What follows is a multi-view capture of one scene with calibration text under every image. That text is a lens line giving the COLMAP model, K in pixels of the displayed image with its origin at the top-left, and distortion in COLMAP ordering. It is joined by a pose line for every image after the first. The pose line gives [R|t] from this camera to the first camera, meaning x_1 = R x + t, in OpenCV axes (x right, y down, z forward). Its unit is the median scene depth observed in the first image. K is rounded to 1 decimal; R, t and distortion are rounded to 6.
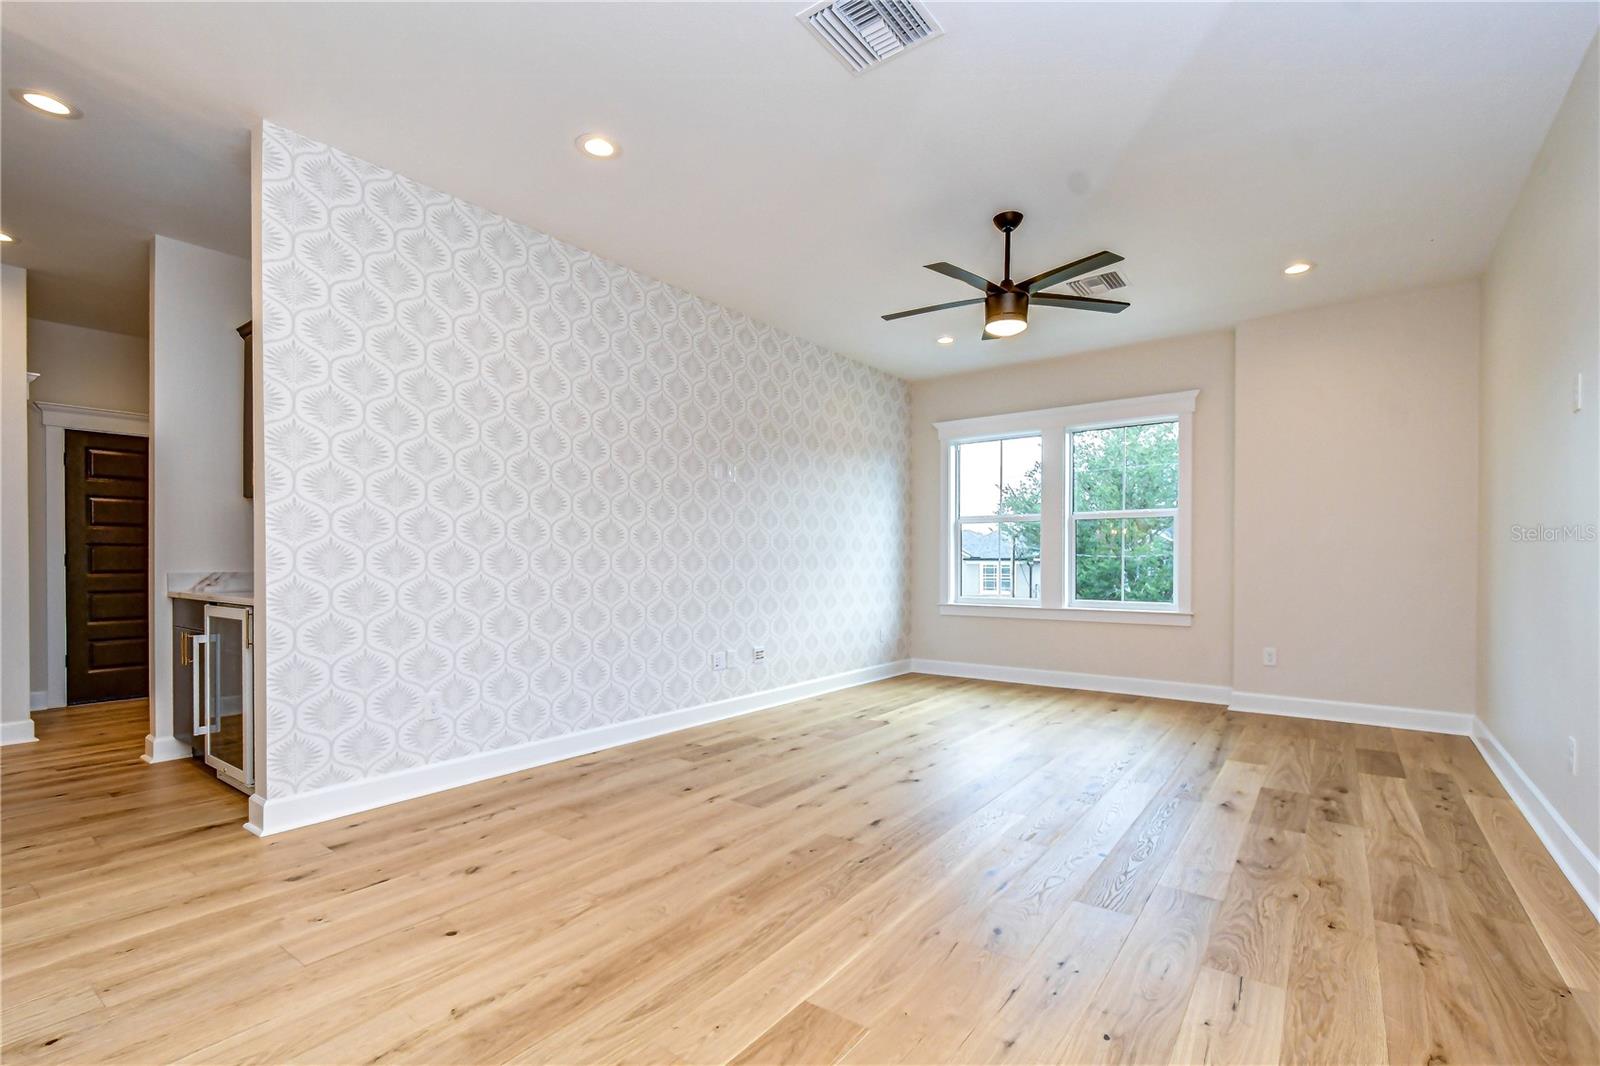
lens RADIAL K [[720.6, 0, 804.0], [0, 720.6, 562.9], [0, 0, 1]] dist [0.001245, -0.000278]
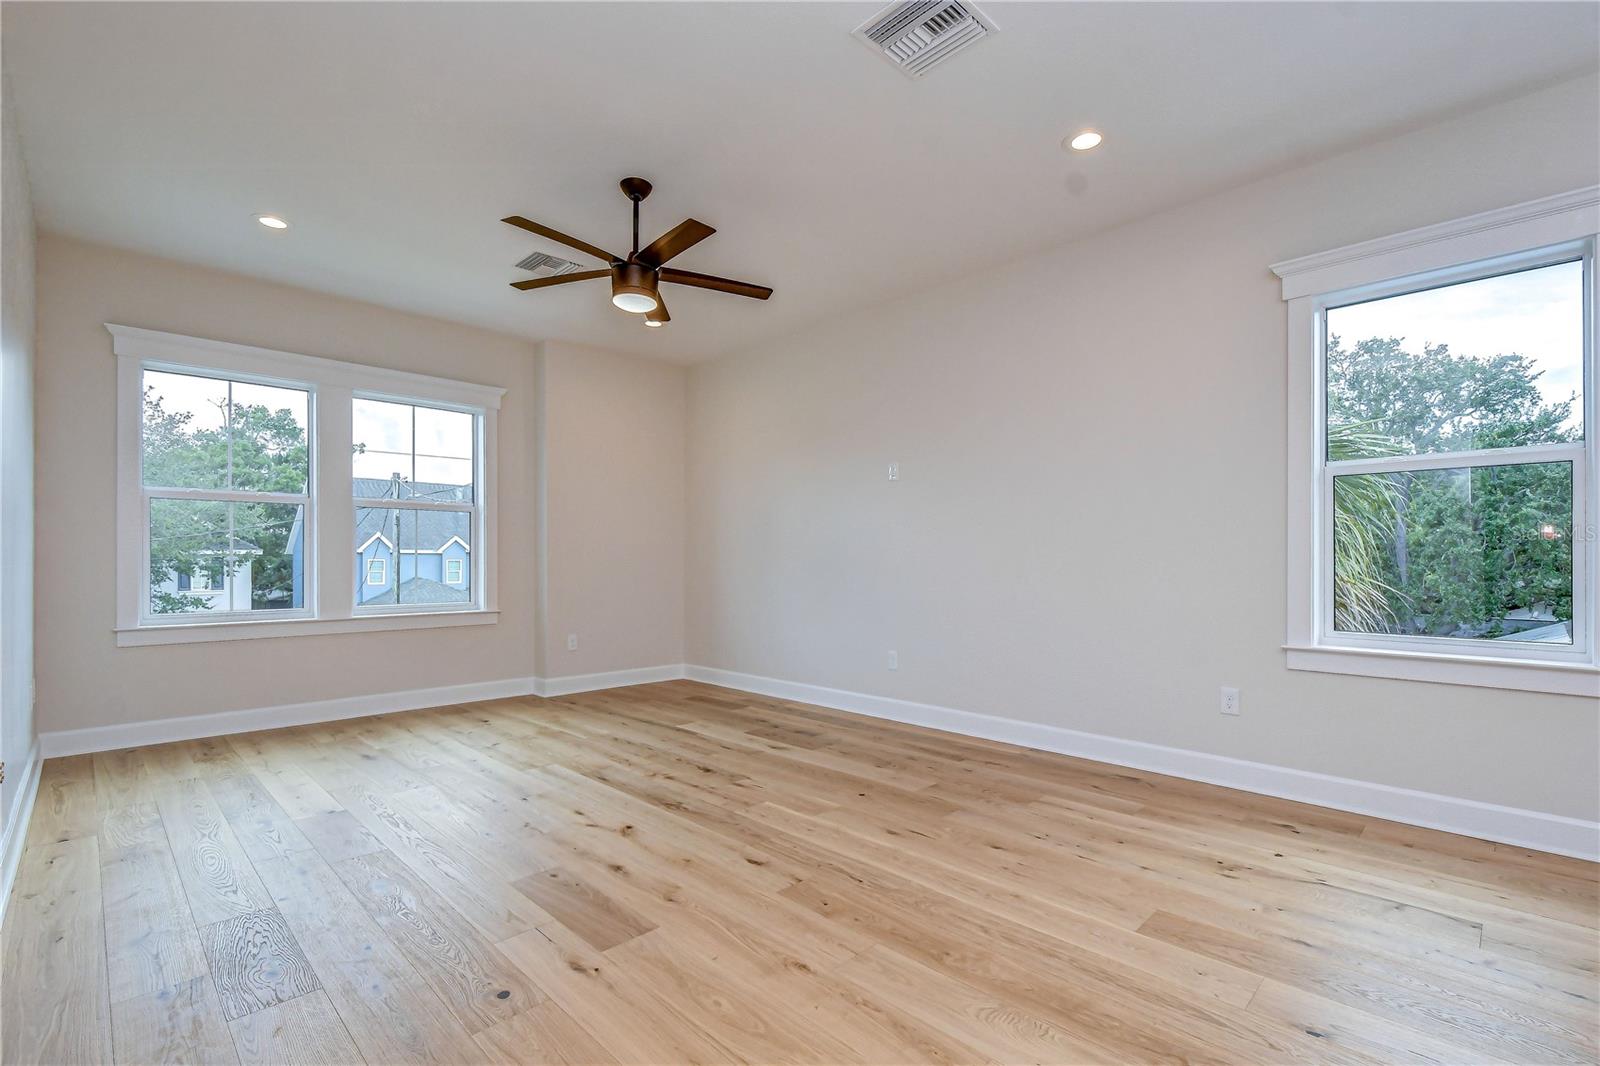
lens RADIAL K [[720.6, 0, 804.0], [0, 720.6, 562.9], [0, 0, 1]] dist [0.001245, -0.000278]
pose [[0.147581, -0.003429, 0.989044, -0.660985], [-0.001004, 0.999993, 0.003616, -0.001122], [-0.989050, -0.001527, 0.147576, 0.723622]]
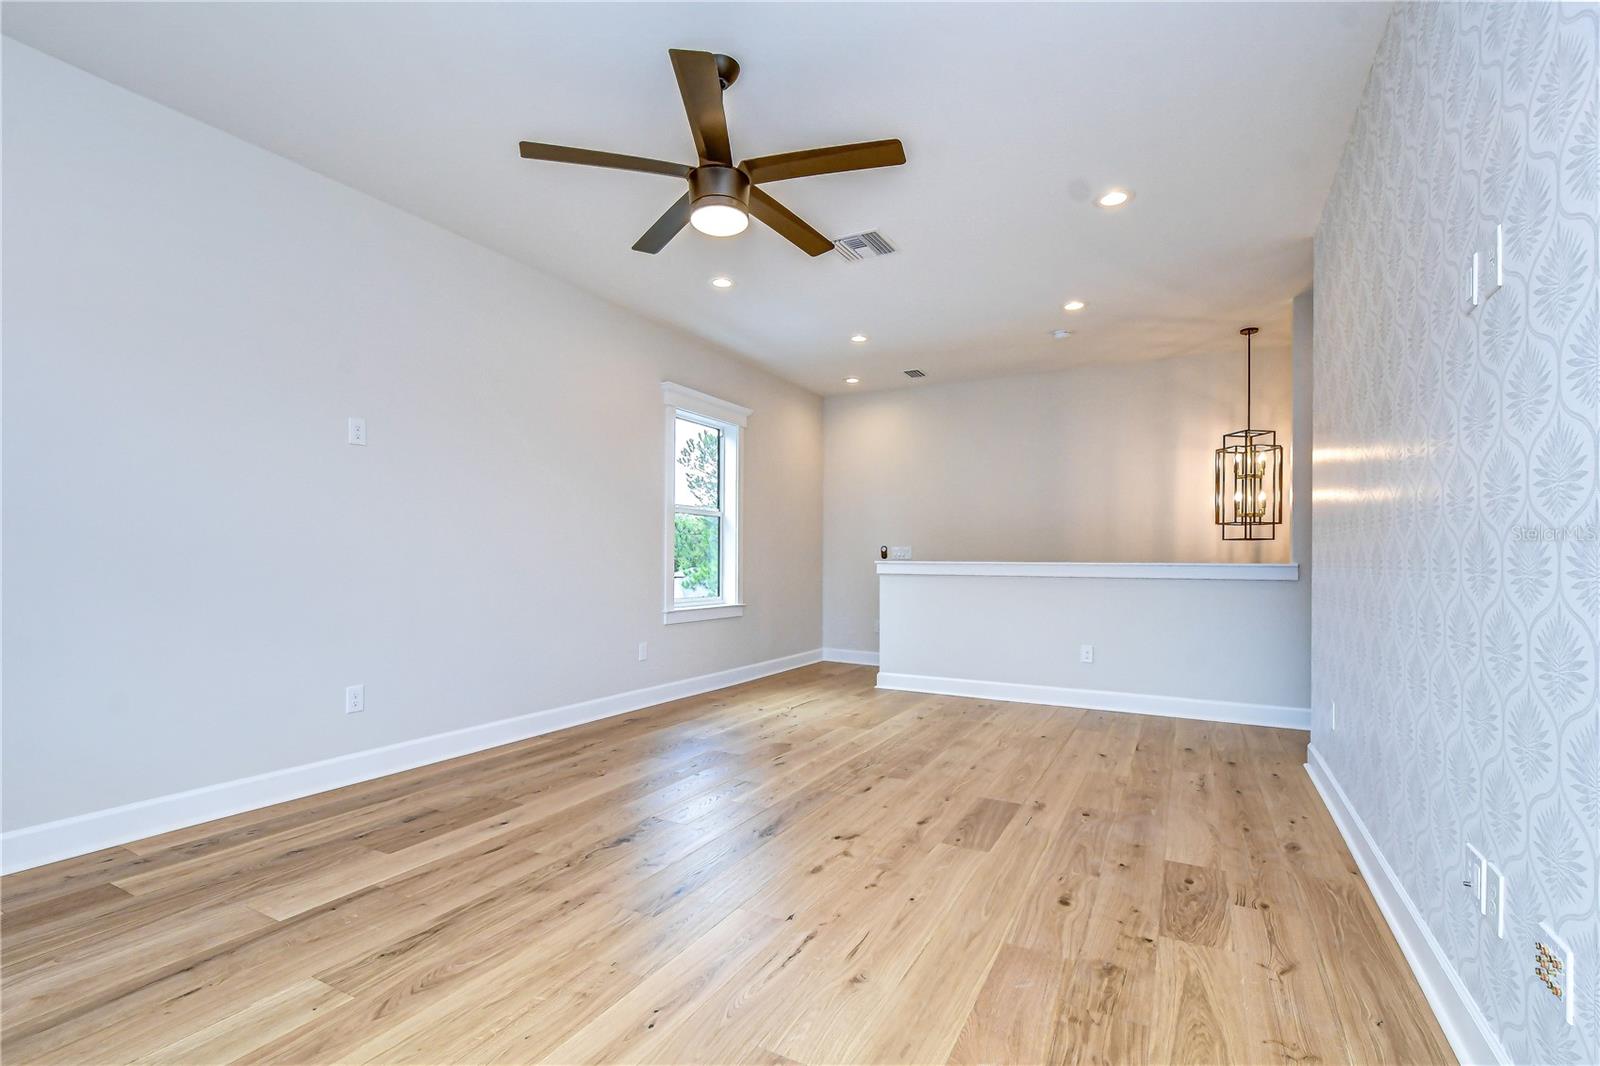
lens RADIAL K [[720.6, 0, 804.0], [0, 720.6, 562.9], [0, 0, 1]] dist [0.001245, -0.000278]
pose [[-0.989615, -0.007290, -0.143556, 0.326492], [-0.007684, 0.999968, 0.002189, -0.001227], [0.143535, 0.003270, -0.989640, 1.883629]]
